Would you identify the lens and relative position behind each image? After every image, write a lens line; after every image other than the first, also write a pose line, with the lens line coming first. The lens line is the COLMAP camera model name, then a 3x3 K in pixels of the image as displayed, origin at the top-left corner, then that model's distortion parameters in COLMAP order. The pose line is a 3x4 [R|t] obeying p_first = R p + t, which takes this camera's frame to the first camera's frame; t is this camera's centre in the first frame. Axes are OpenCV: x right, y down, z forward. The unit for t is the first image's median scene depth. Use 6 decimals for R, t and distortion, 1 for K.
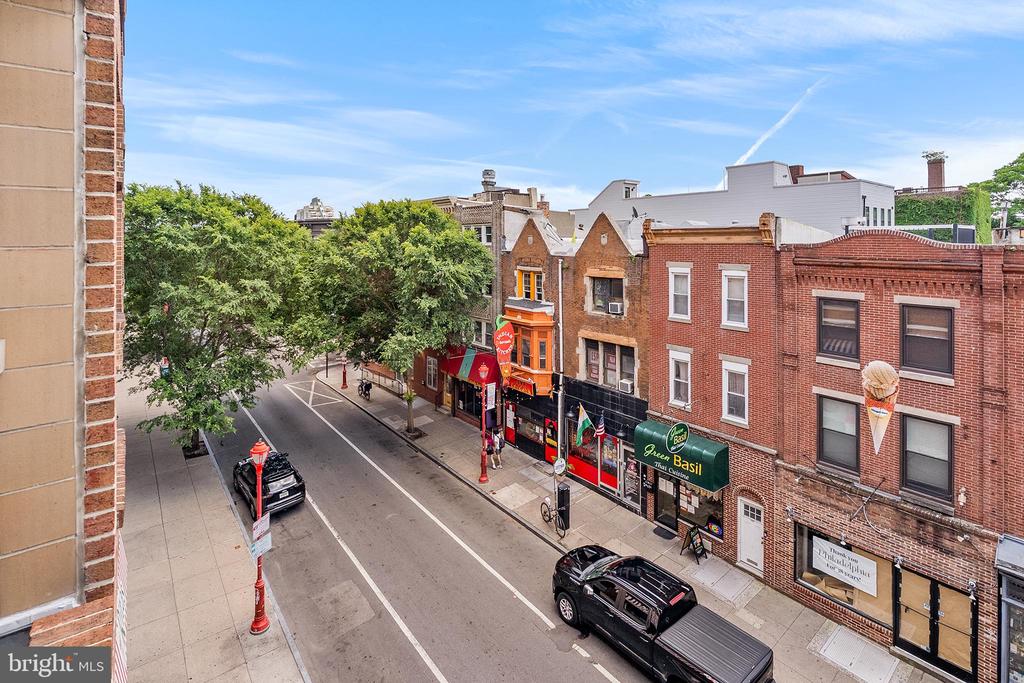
lens RADIAL K [[477.3, 0, 535.7], [0, 477.3, 237.7], [0, 0, 1]] dist [0.003871, -0.001003]
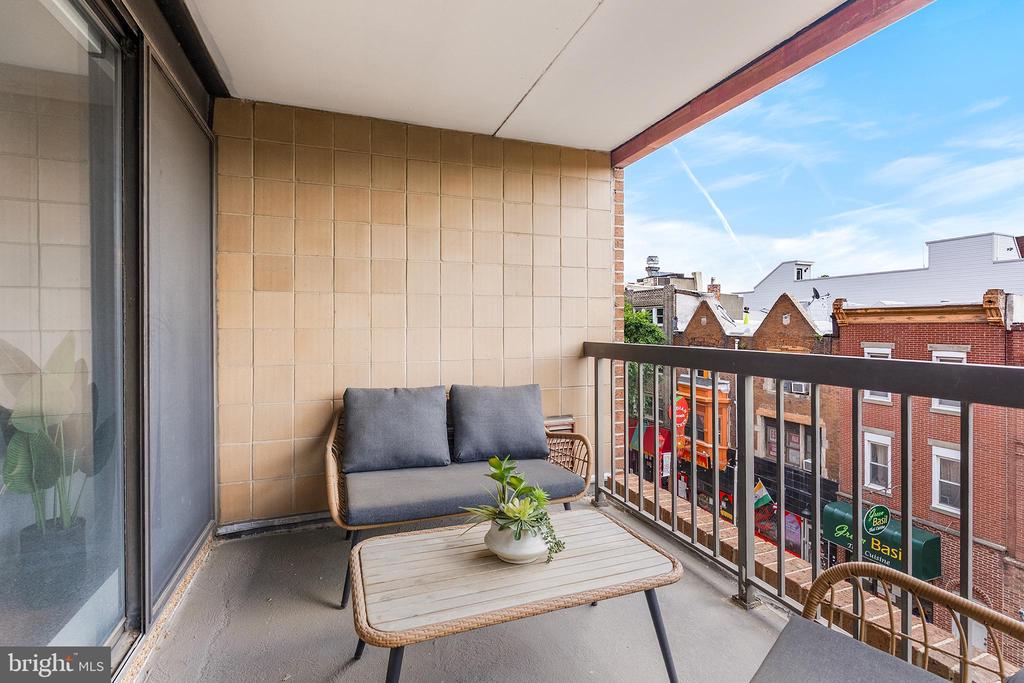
lens RADIAL K [[477.3, 0, 507.0], [0, 477.3, 327.6], [0, 0, 1]] dist [0.003871, -0.001003]
pose [[0.952316, 0.003944, -0.305088, -0.111082], [-0.003125, 0.999990, 0.003172, 0.018784], [0.305098, -0.002067, 0.952319, -0.144958]]
